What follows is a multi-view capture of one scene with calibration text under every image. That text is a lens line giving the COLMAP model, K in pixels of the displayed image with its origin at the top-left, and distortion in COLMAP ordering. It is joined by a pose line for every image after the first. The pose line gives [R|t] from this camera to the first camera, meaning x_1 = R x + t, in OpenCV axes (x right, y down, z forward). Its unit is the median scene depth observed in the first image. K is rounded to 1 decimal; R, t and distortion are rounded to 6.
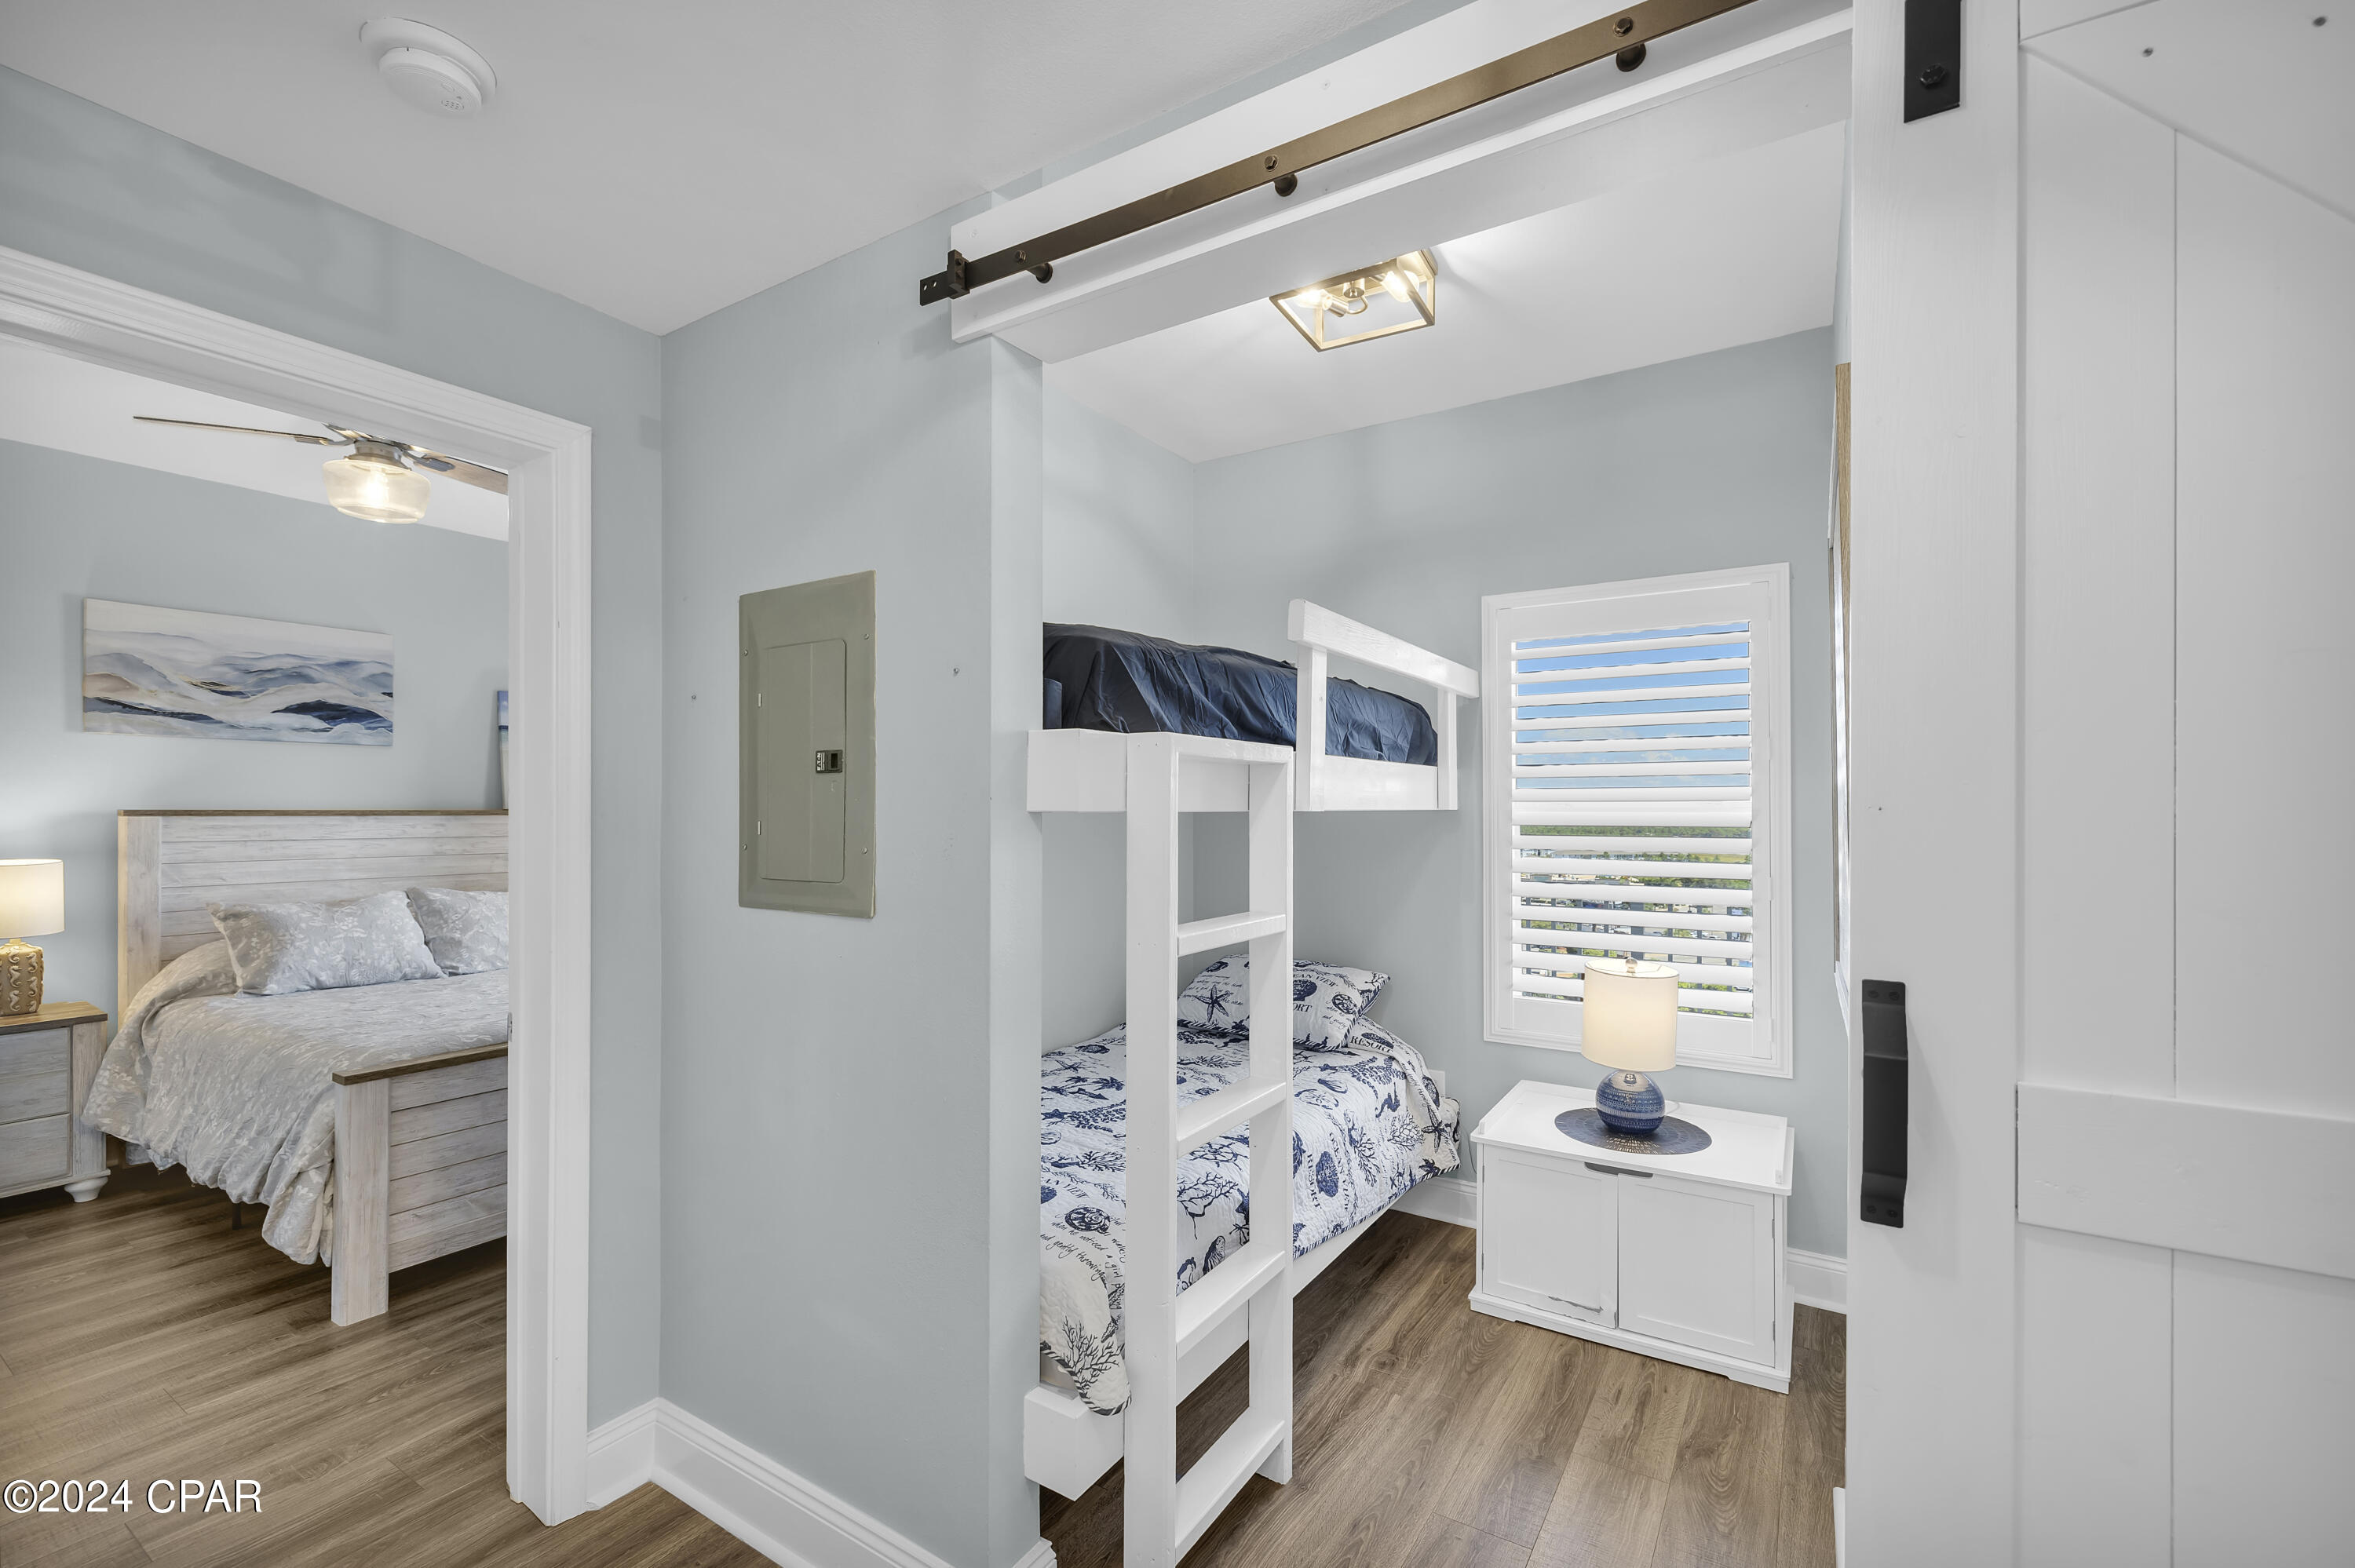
lens RADIAL K [[1028.2, 0, 1187.4], [0, 1028.2, 801.1], [0, 0, 1]] dist [0.005019, -0.001015]
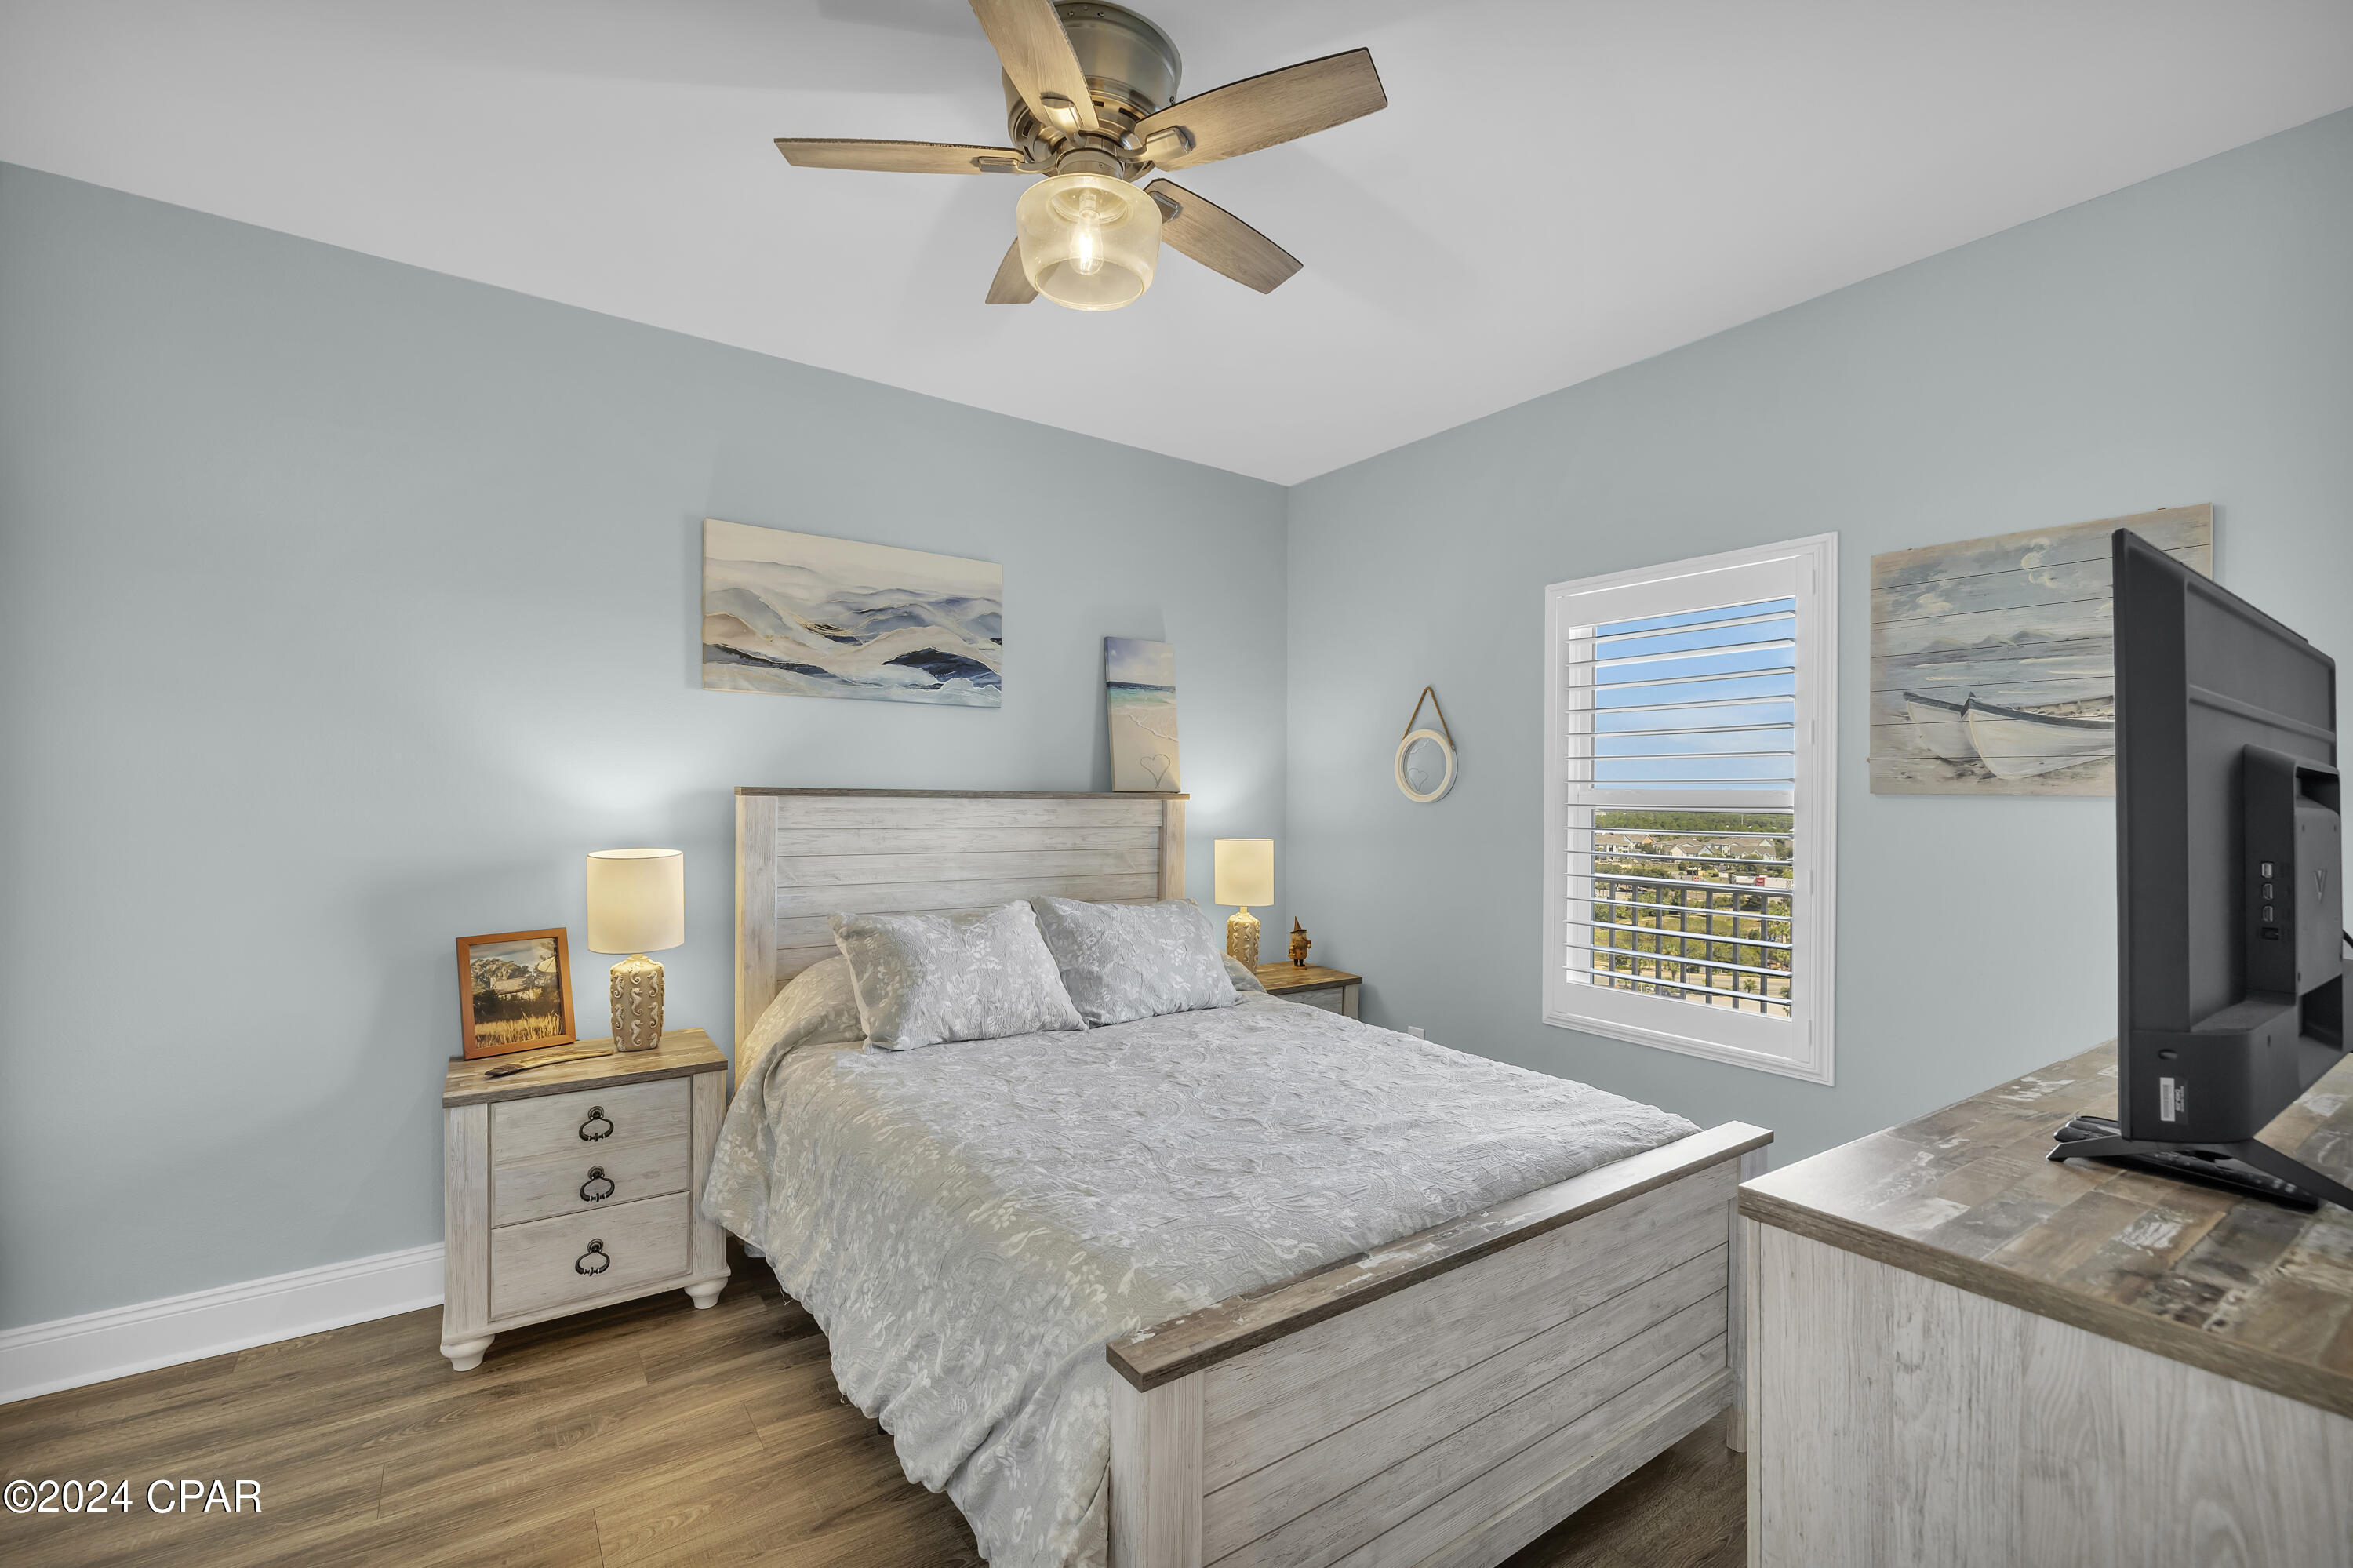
lens RADIAL K [[1027.5, 0, 1171.5], [0, 1027.5, 802.6], [0, 0, 1]] dist [0.005019, -0.001015]
pose [[0.928219, 0.017766, -0.371610, -0.450202], [-0.011619, 0.999756, 0.018775, 0.001988], [0.371853, -0.013110, 0.928199, 0.409017]]
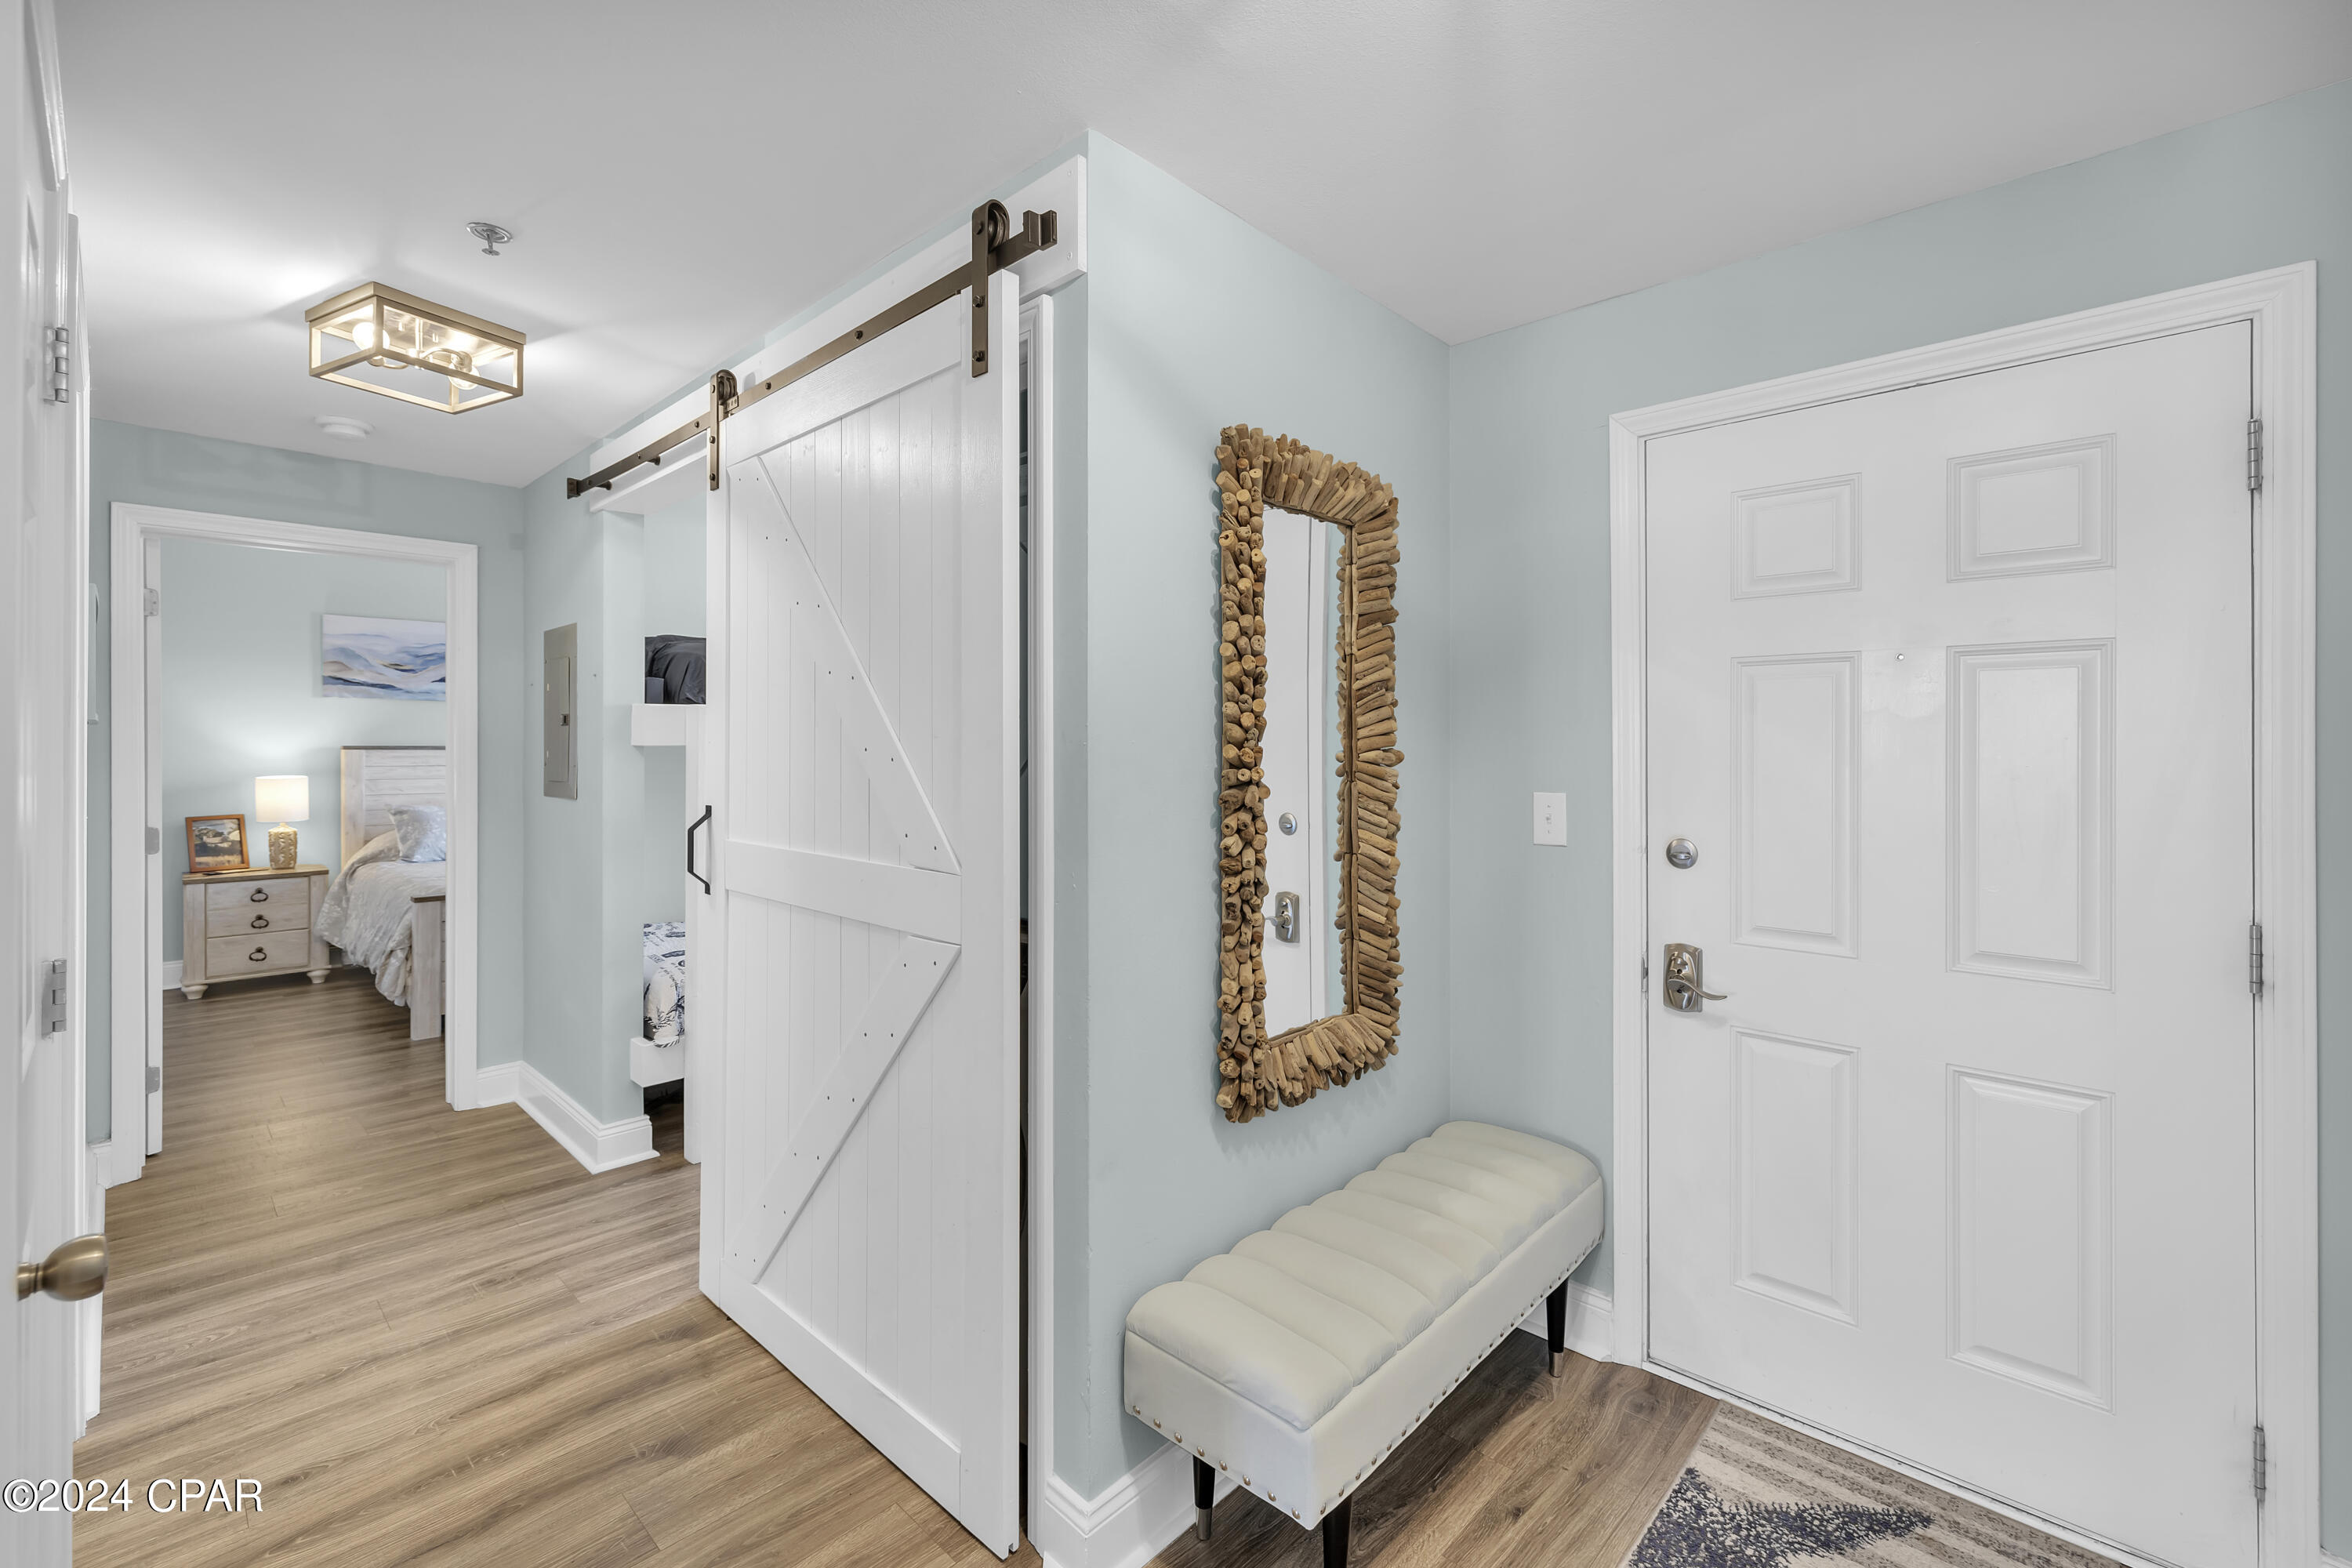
lens RADIAL K [[1027.1, 0, 1169.5], [0, 1027.1, 744.4], [0, 0, 1]] dist [0.005019, -0.001015]
pose [[0.981184, -0.000556, -0.193074, 0.550532], [0.001660, 0.999983, 0.005555, -0.000485], [0.193068, -0.005771, 0.981168, -0.328985]]
